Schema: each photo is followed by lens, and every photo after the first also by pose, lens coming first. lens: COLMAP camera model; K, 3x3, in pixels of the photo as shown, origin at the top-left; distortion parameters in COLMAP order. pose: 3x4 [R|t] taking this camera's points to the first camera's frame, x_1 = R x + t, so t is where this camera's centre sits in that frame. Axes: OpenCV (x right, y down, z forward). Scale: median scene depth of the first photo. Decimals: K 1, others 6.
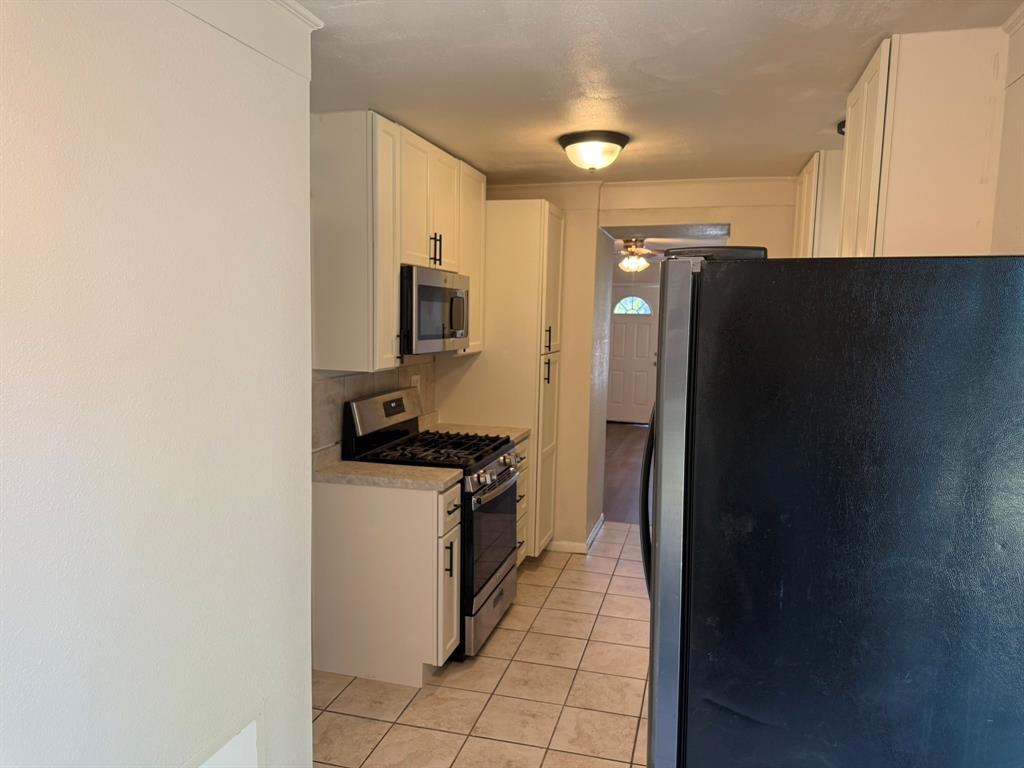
lens RADIAL K [[720.8, 0, 505.8], [0, 720.8, 376.8], [0, 0, 1]] dist [0.041688, -0.054895]
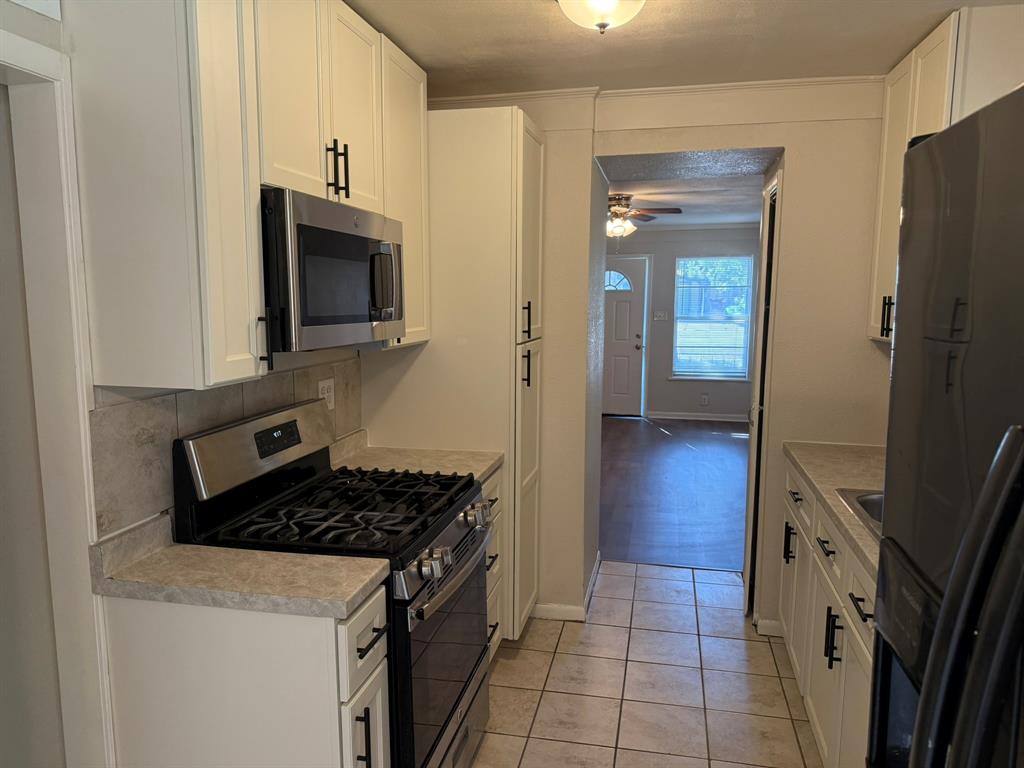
lens RADIAL K [[720.8, 0, 517.8], [0, 720.8, 389.4], [0, 0, 1]] dist [0.041688, -0.054895]
pose [[0.997407, -0.025713, 0.067218, 0.004003], [0.022910, 0.998848, 0.042154, -0.018522], [-0.068224, -0.040505, 0.996847, 0.365426]]
